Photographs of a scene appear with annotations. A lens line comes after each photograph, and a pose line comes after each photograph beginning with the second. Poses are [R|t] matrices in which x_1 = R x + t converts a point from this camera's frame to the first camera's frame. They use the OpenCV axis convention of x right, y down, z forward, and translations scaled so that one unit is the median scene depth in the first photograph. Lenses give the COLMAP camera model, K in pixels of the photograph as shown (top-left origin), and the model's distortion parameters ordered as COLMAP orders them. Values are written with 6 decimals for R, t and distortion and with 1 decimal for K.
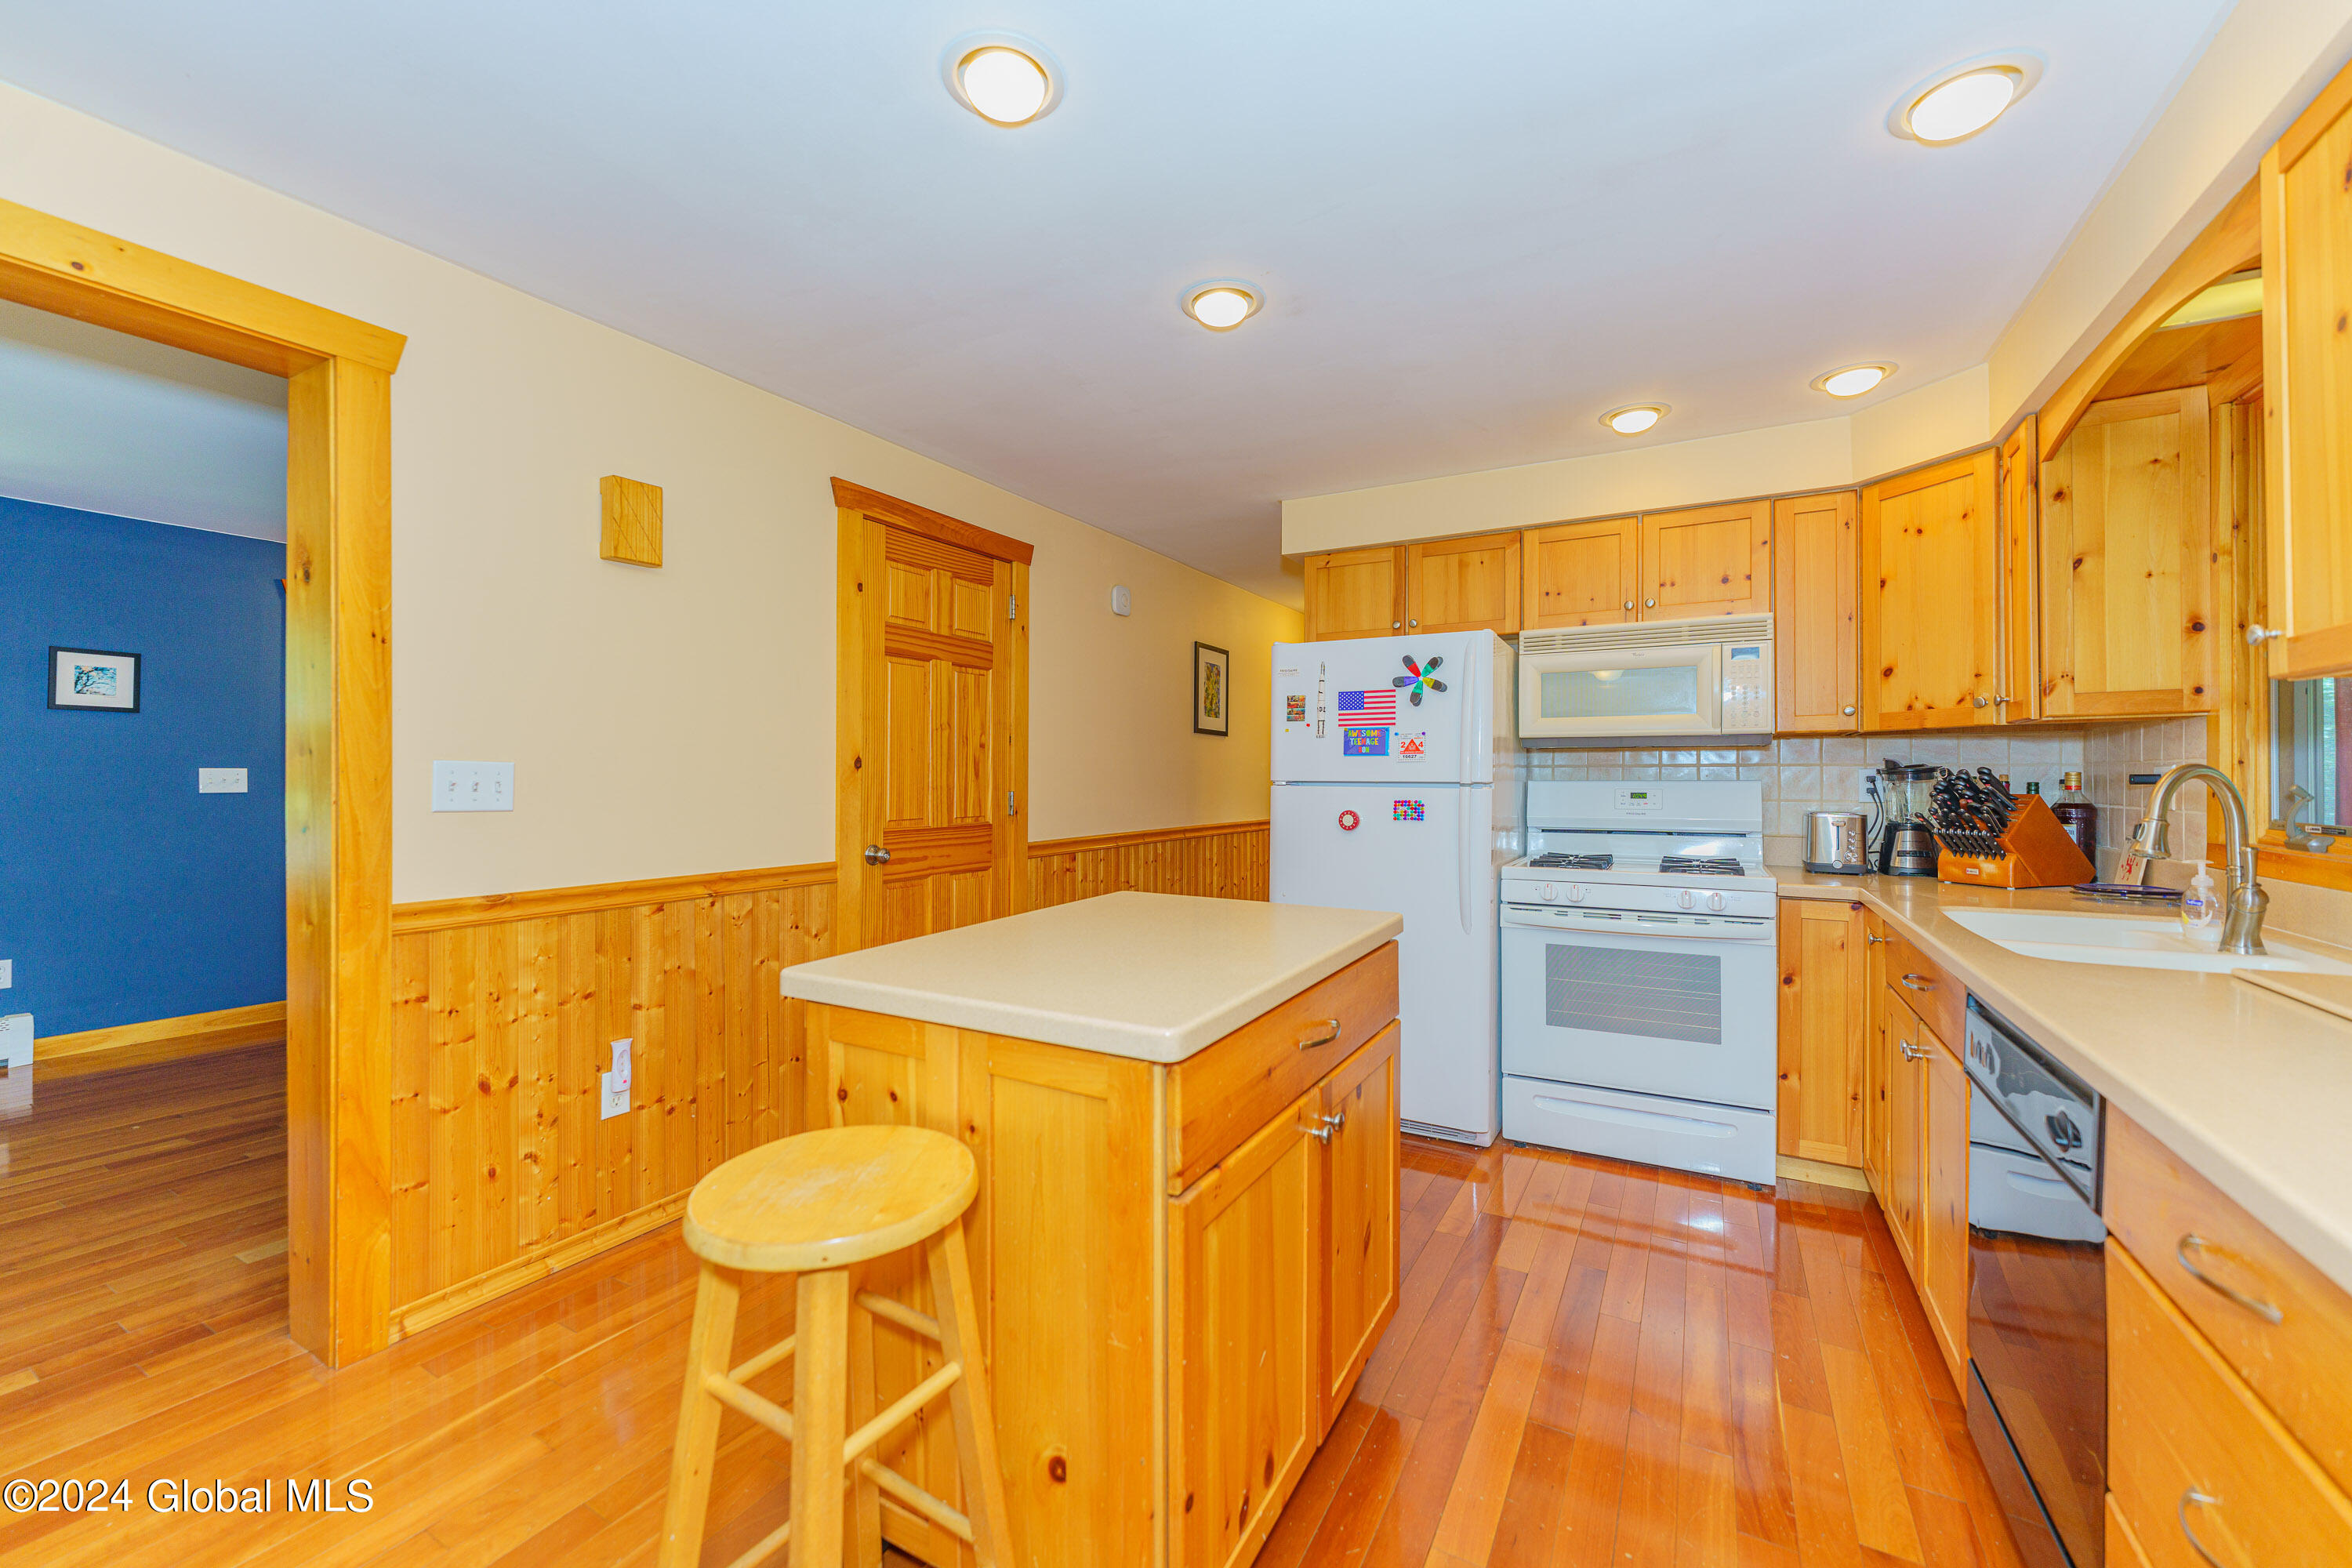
lens RADIAL K [[935.5, 0, 1172.7], [0, 935.5, 779.7], [0, 0, 1]] dist [0.001998, -0.000501]
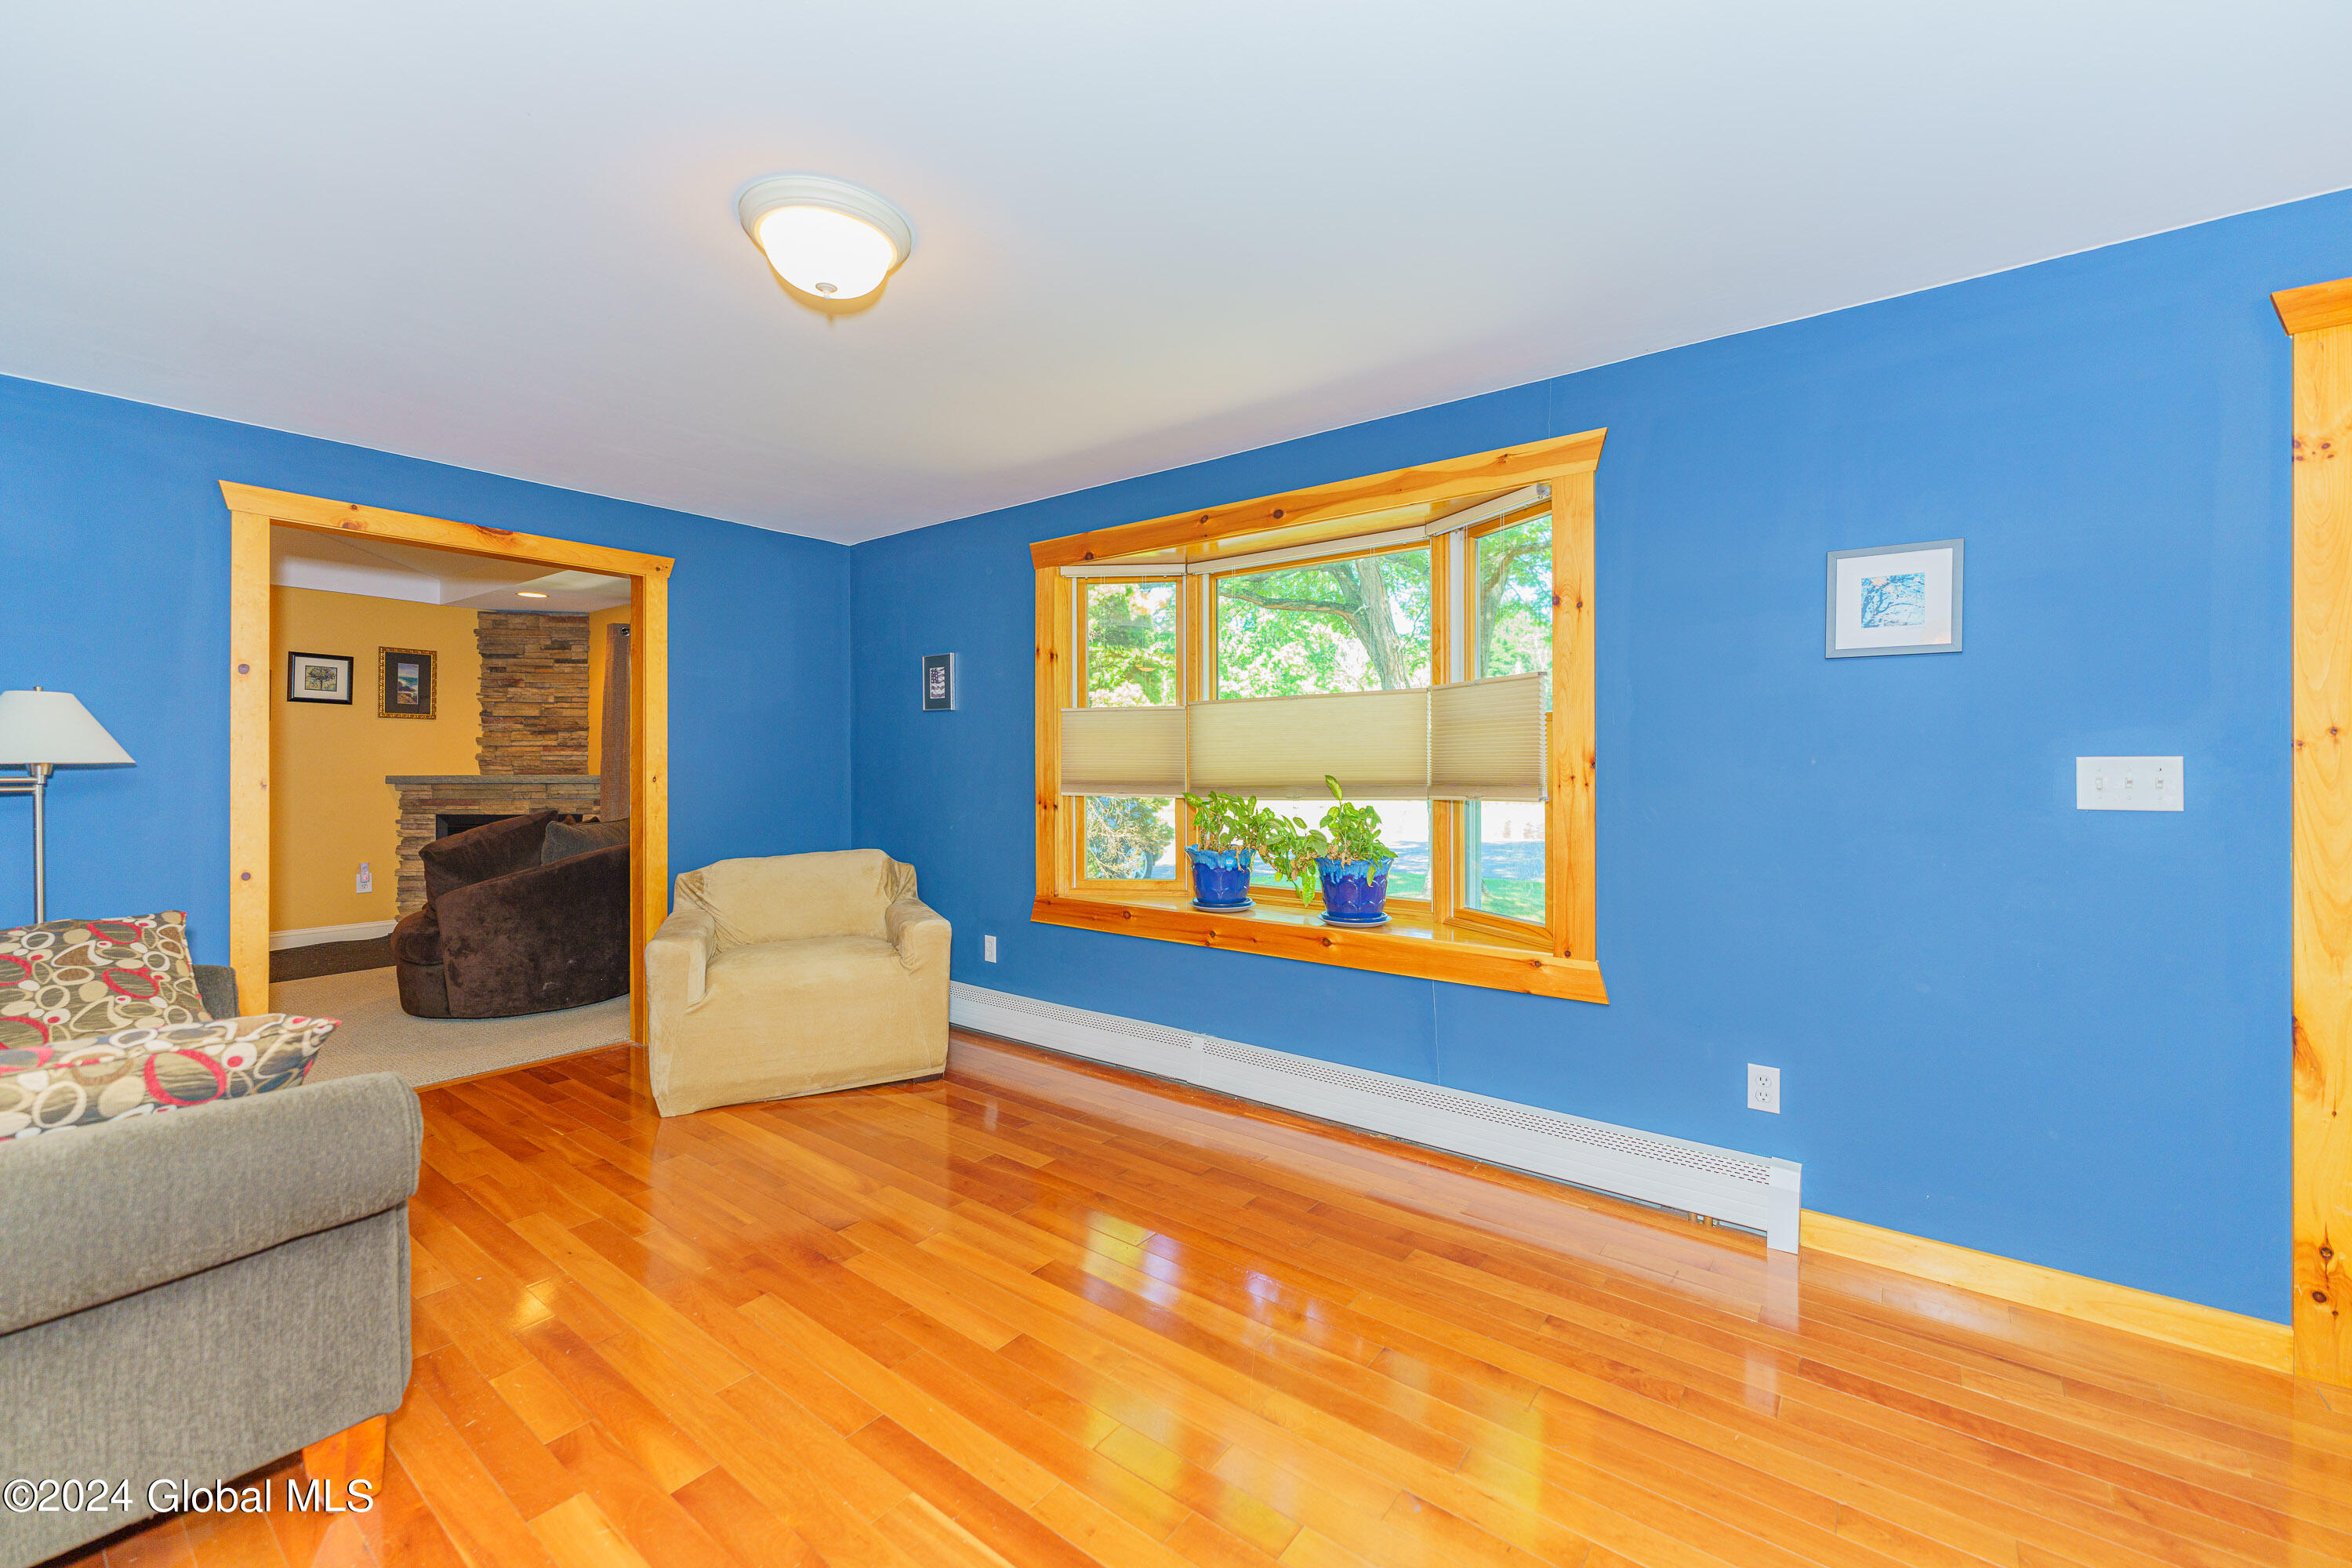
lens RADIAL K [[948.6, 0, 1180.5], [0, 948.6, 759.4], [0, 0, 1]] dist [0.001443, -0.000032]
pose [[-0.134157, -0.006408, -0.990939, -0.714189], [-0.004412, 0.999973, -0.005869, -0.008051], [0.990950, 0.003585, -0.134181, 0.878641]]
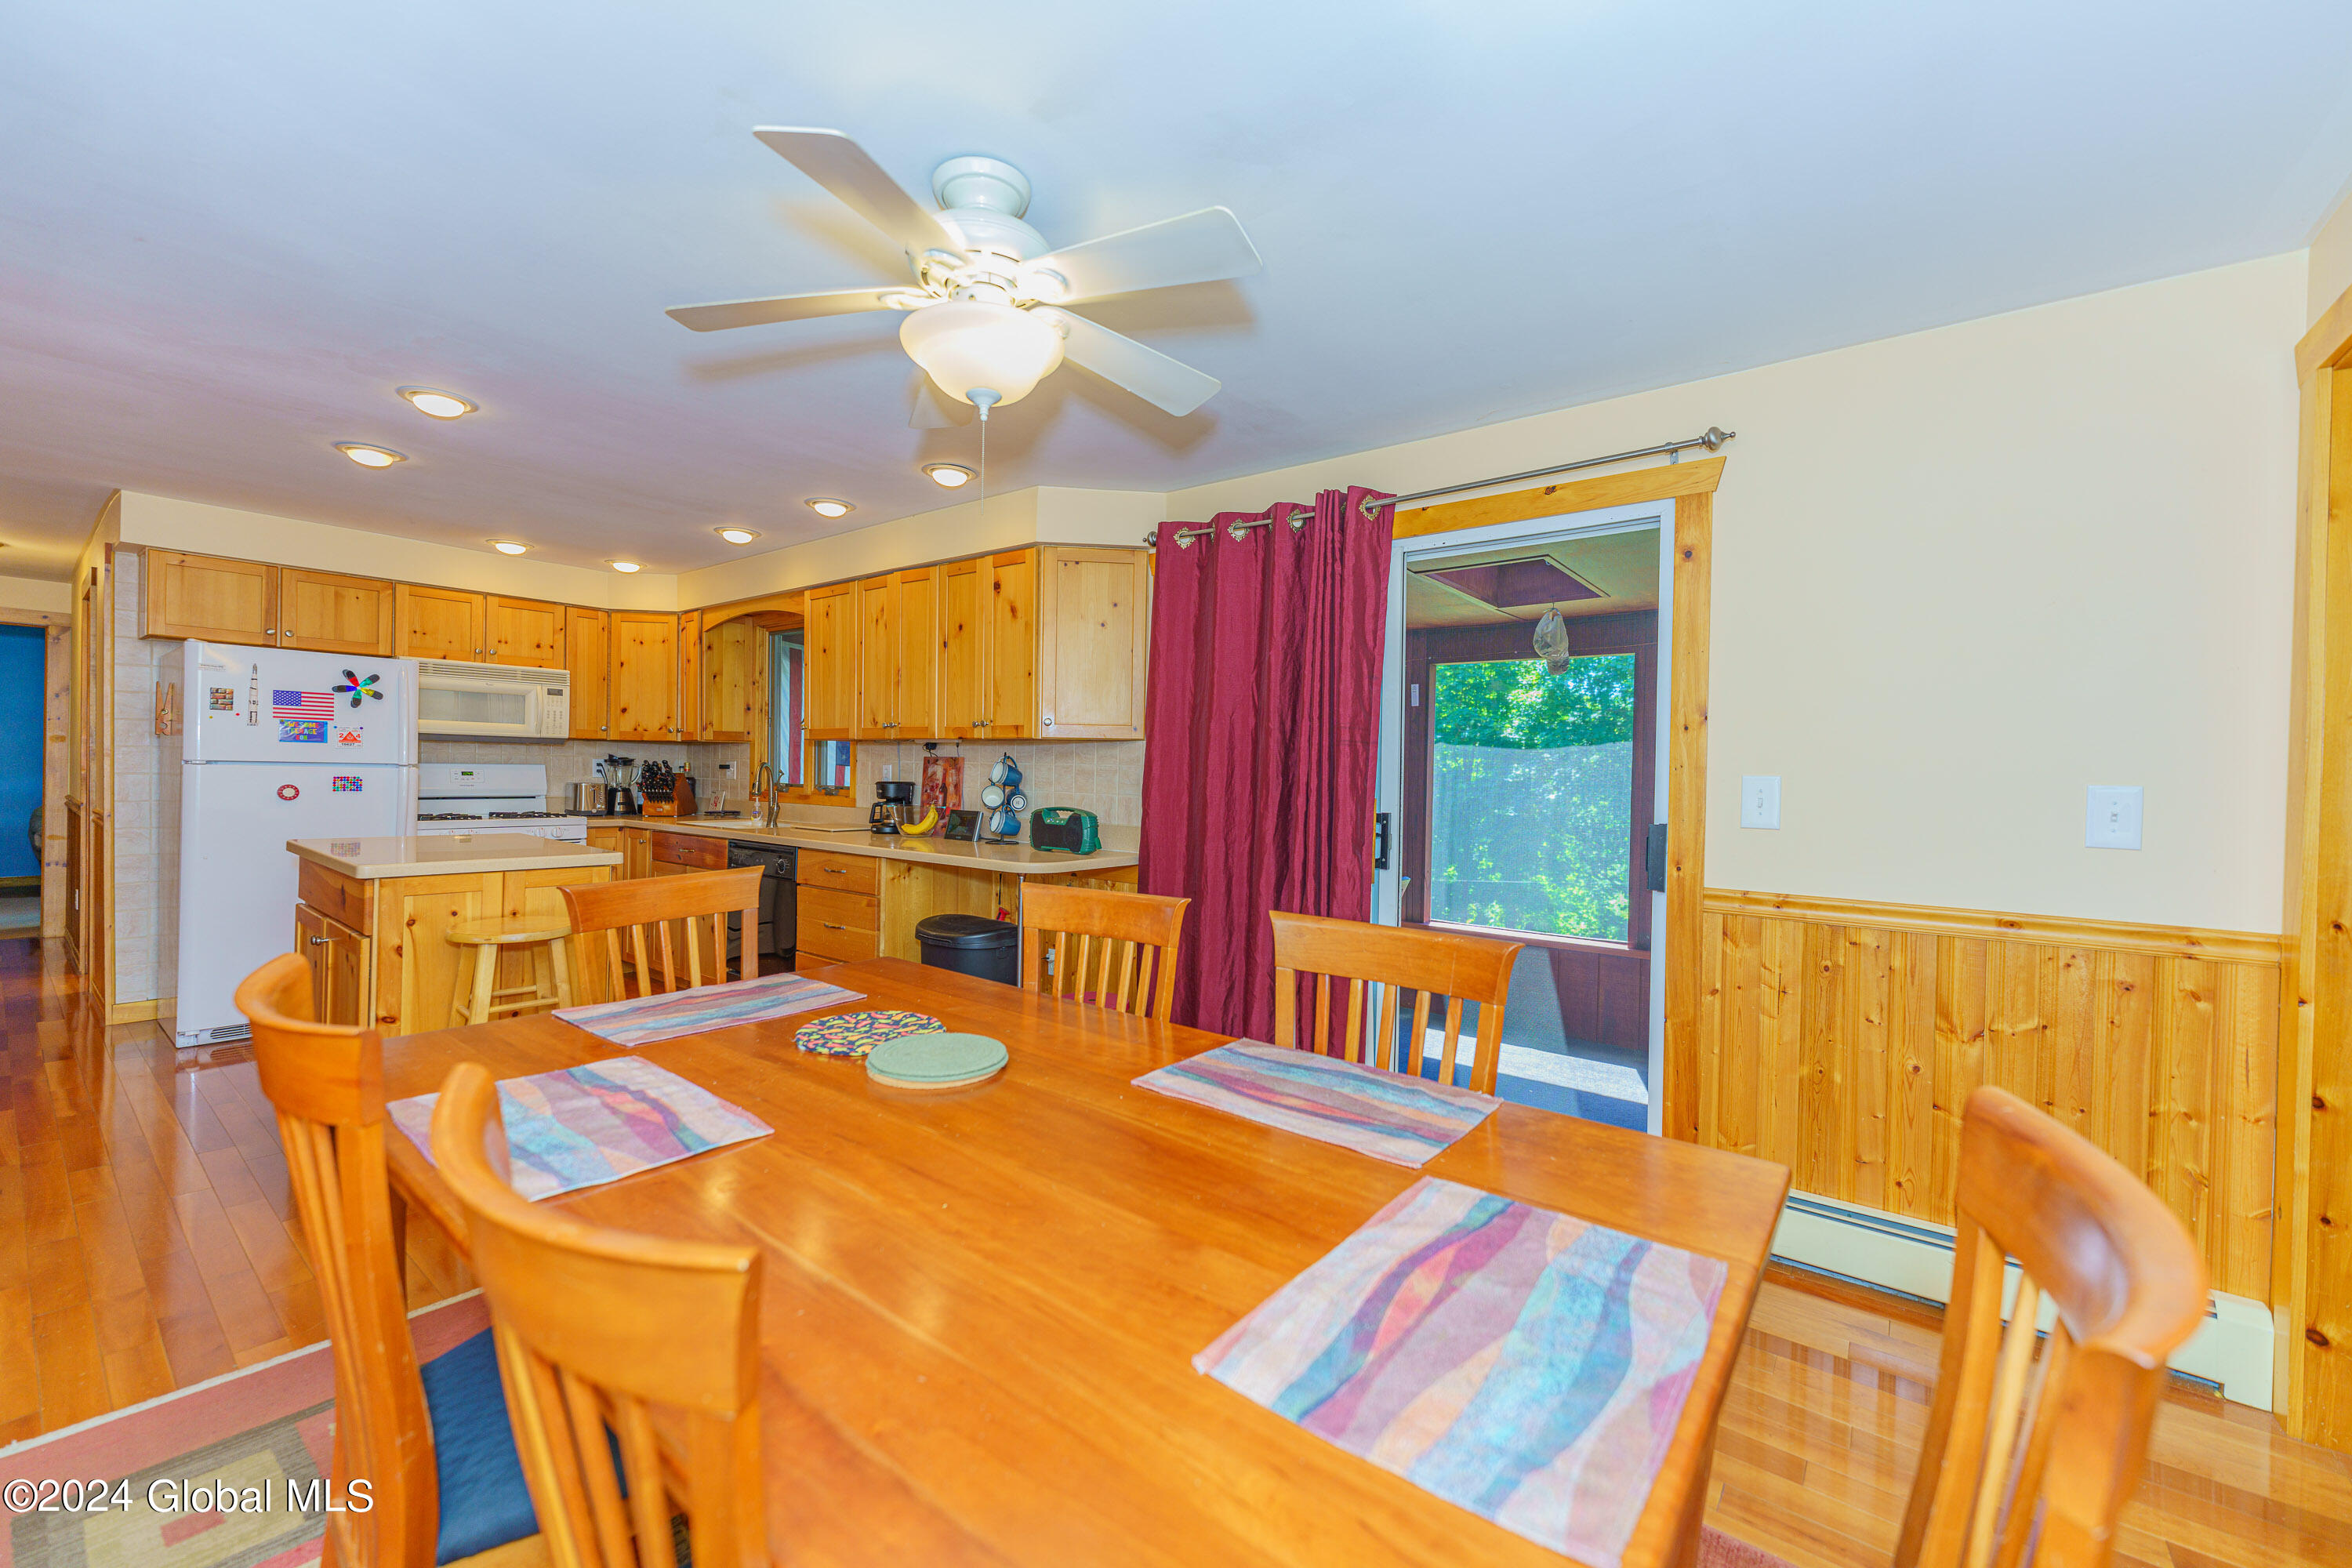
lens RADIAL K [[935.5, 0, 1172.7], [0, 935.5, 779.7], [0, 0, 1]] dist [0.001998, -0.000501]
pose [[0.148695, -0.004743, 0.988872, -0.929475], [-0.016384, 0.999839, 0.007260, -0.002879], [-0.988747, -0.017281, 0.148593, -0.395940]]
